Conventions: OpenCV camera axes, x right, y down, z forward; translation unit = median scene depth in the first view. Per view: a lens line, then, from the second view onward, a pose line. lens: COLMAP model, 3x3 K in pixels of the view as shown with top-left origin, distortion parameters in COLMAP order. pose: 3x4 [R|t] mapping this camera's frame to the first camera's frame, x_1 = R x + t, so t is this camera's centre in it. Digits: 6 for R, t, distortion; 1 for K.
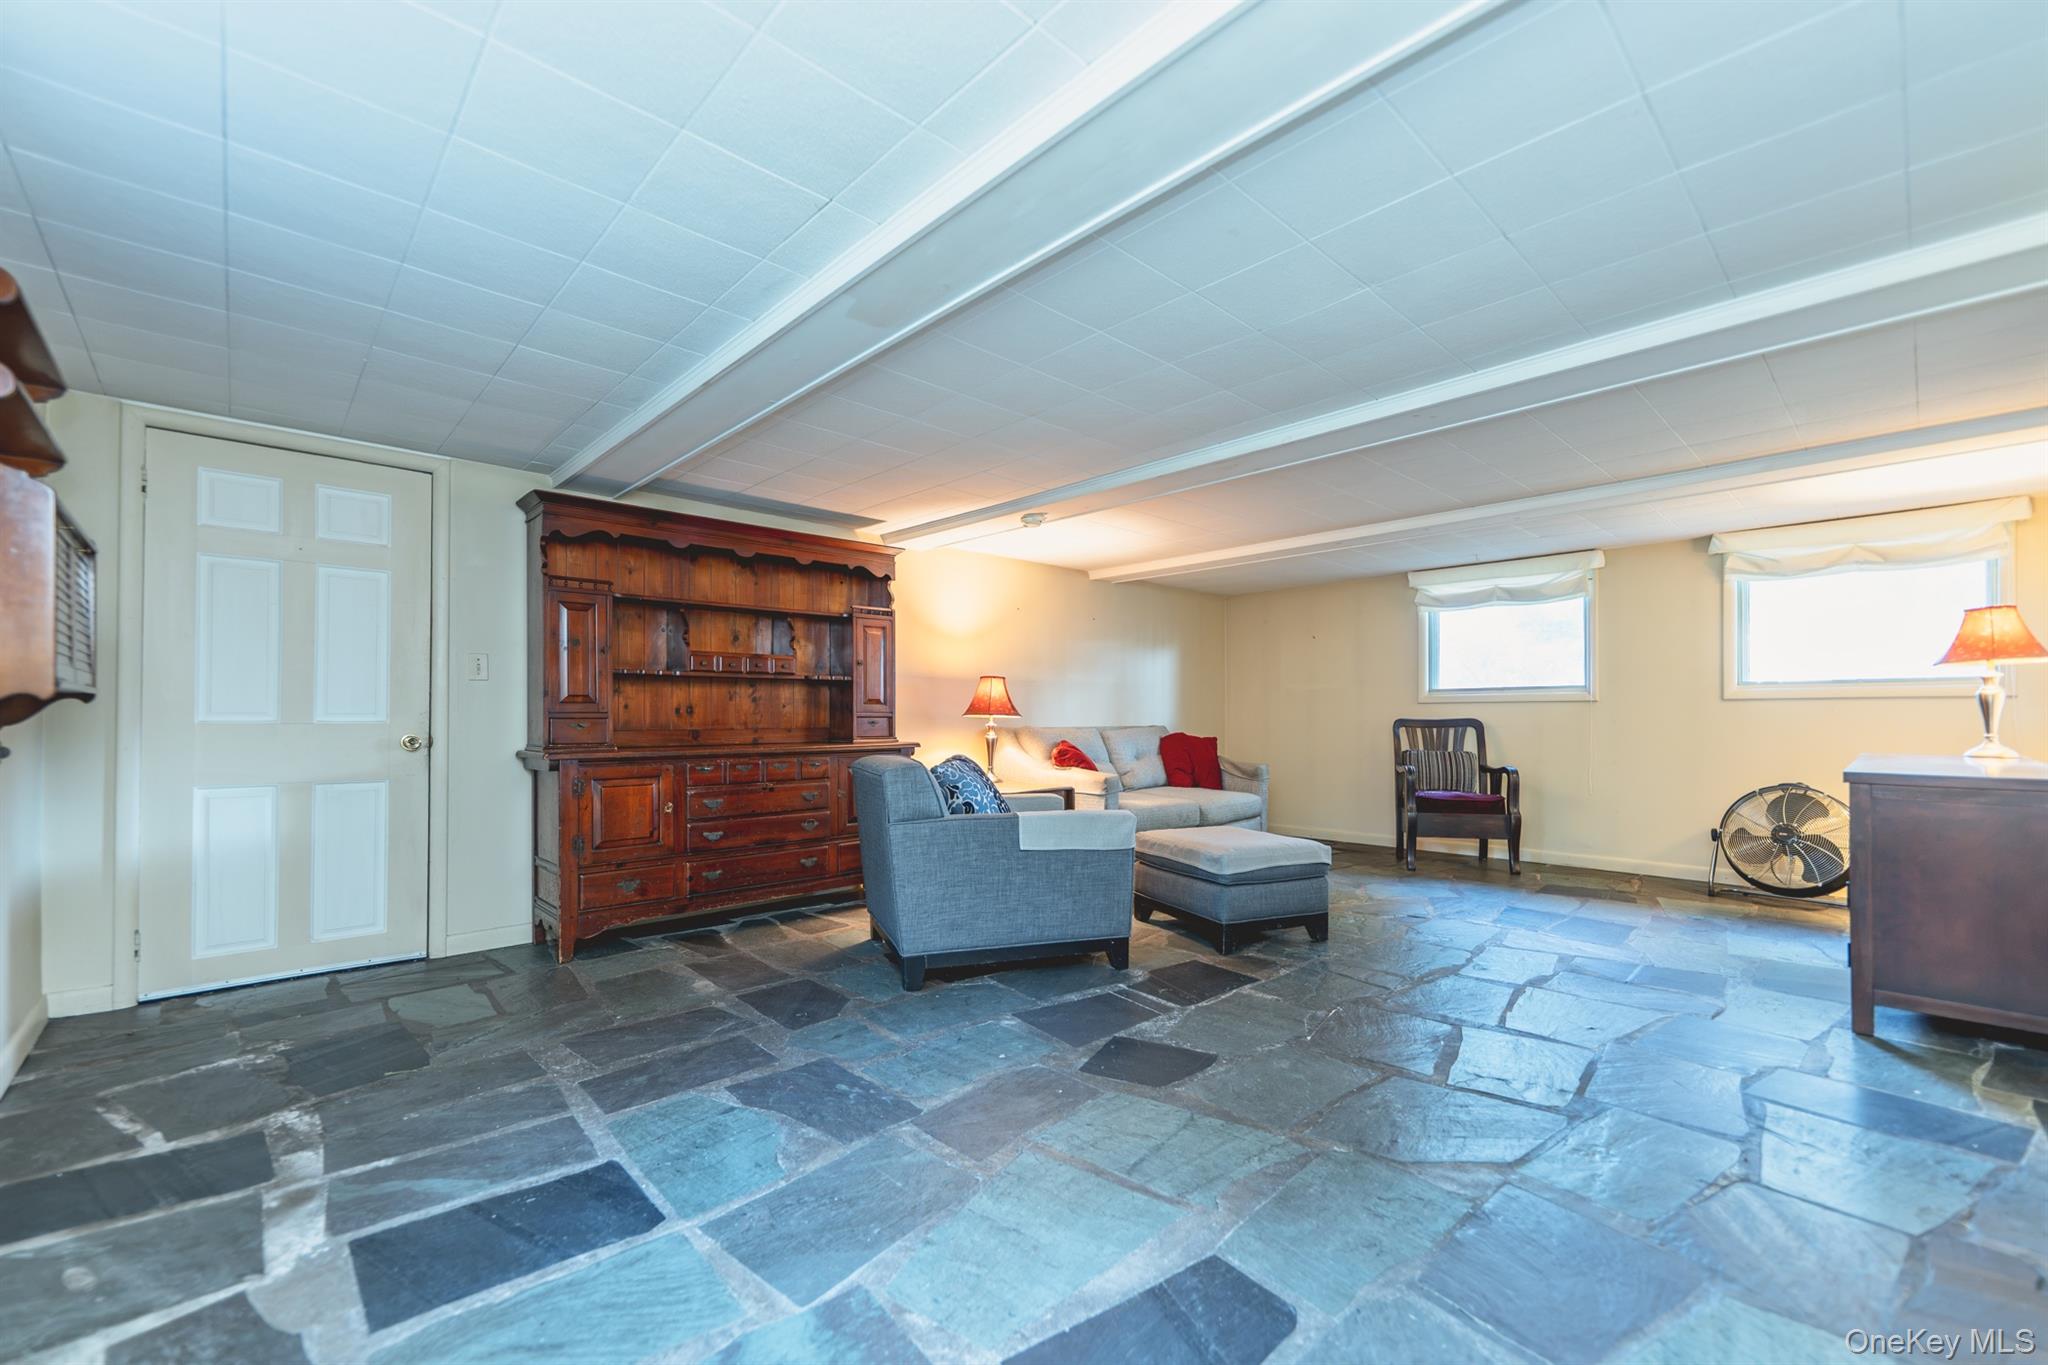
lens RADIAL K [[851.6, 0, 1027.1], [0, 851.6, 709.5], [0, 0, 1]] dist [0.001642, -0.000014]
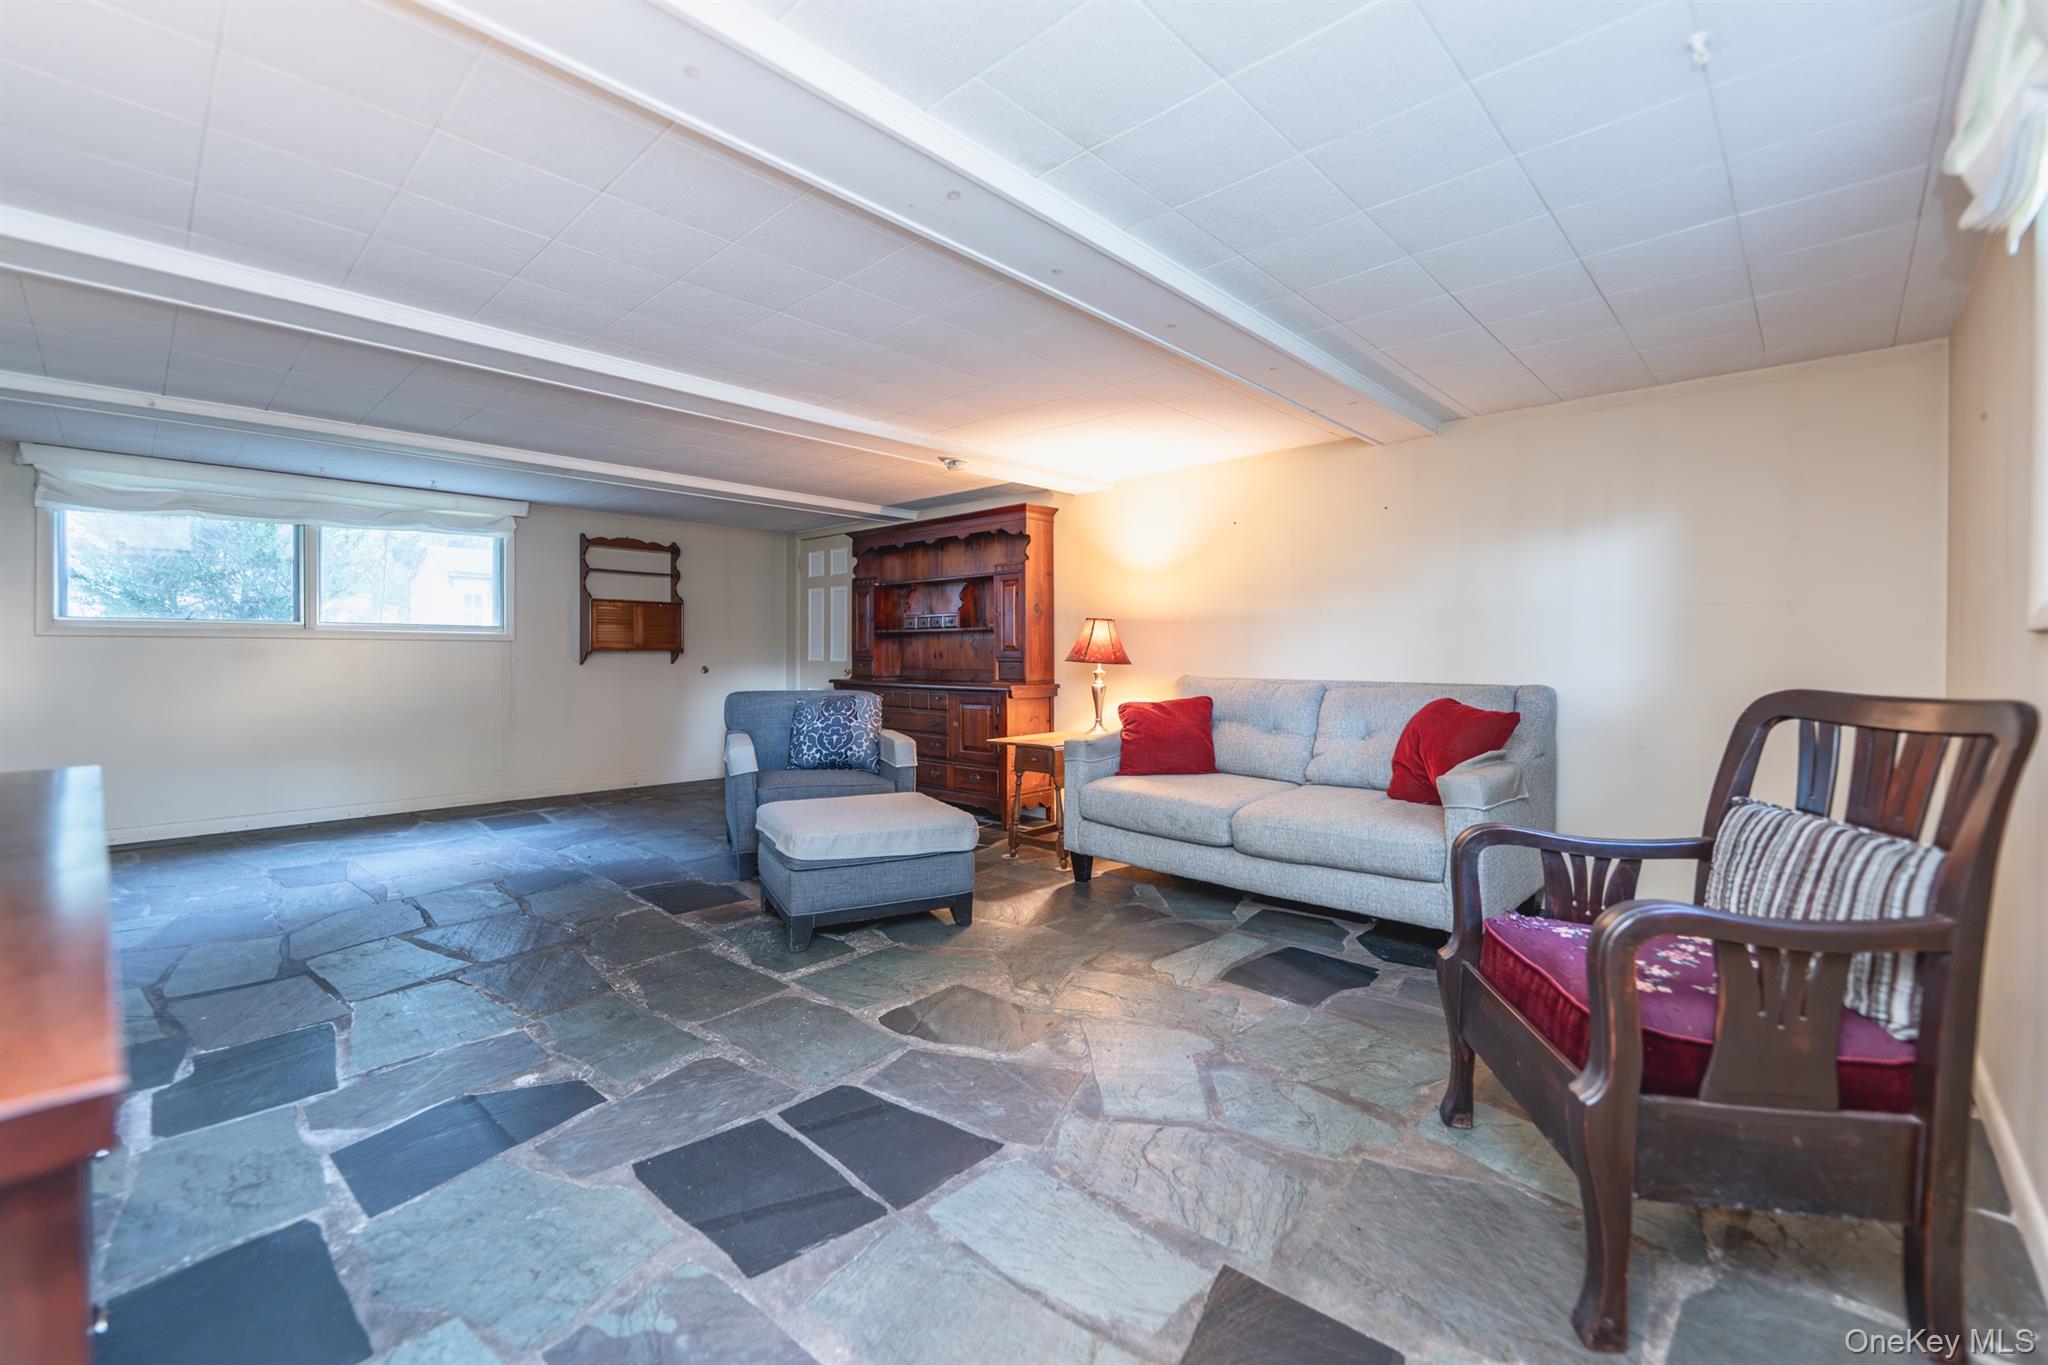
lens RADIAL K [[859.5, 0, 1022.6], [0, 859.5, 652.9], [0, 0, 1]] dist [0.000669, -0.000108]
pose [[0.049086, 0.006056, -0.998776, 0.878597], [0.004478, 0.999970, 0.006283, -0.008415], [0.998785, -0.004781, 0.049057, 0.891766]]
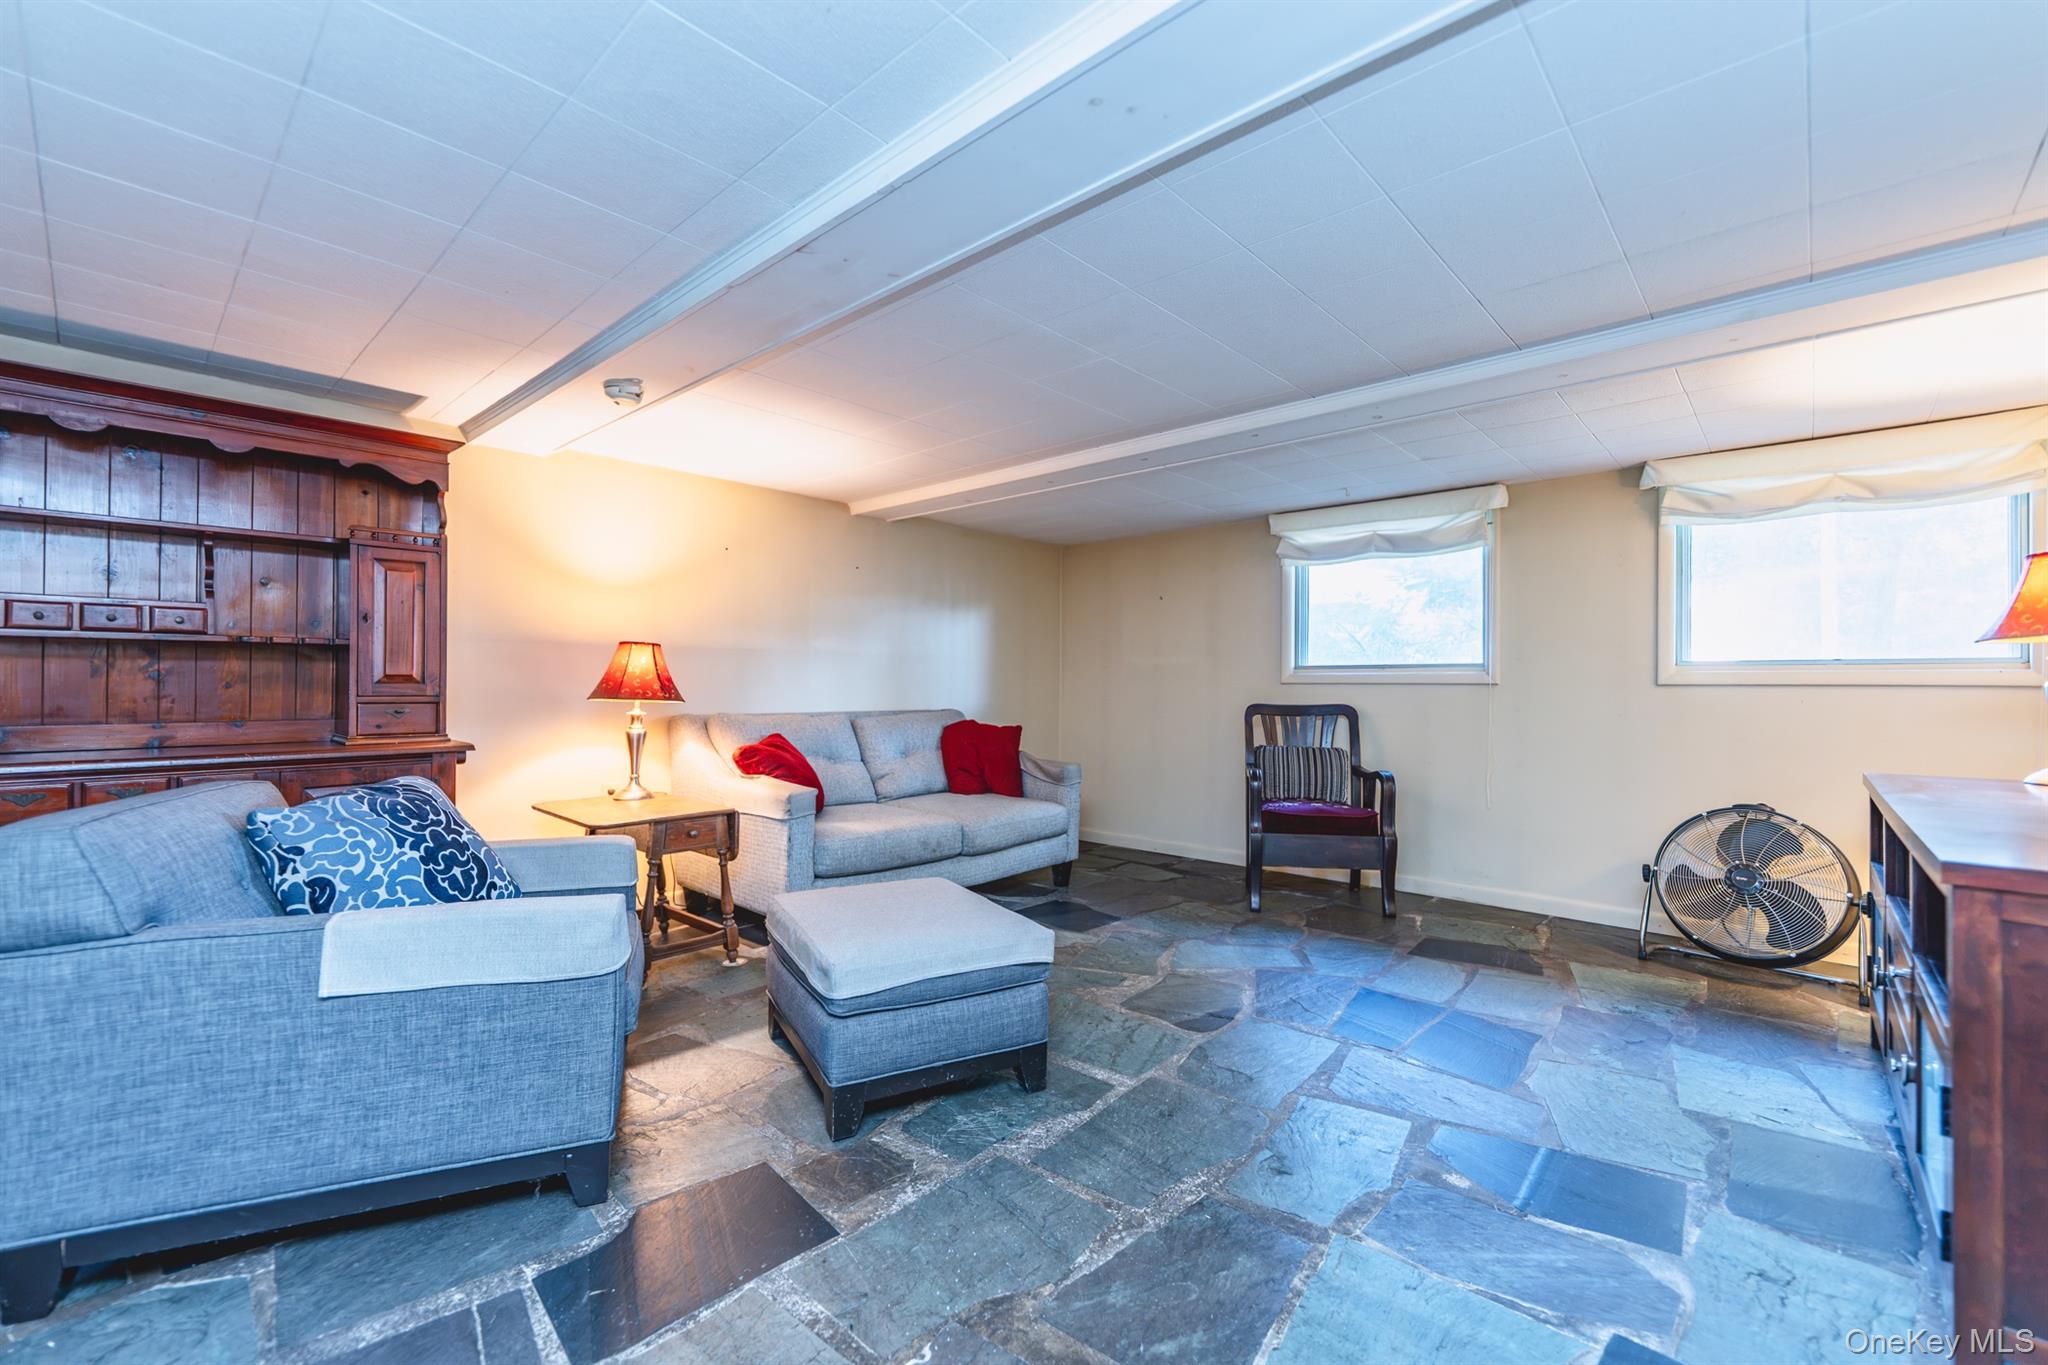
lens RADIAL K [[856.8, 0, 1029.9], [0, 856.8, 675.2], [0, 0, 1]] dist [0.000023, -0.000399]
pose [[0.997453, 0.009700, 0.070669, 0.223808], [-0.009471, 0.999949, -0.003579, -0.012893], [-0.070701, 0.002901, 0.997493, 0.301990]]
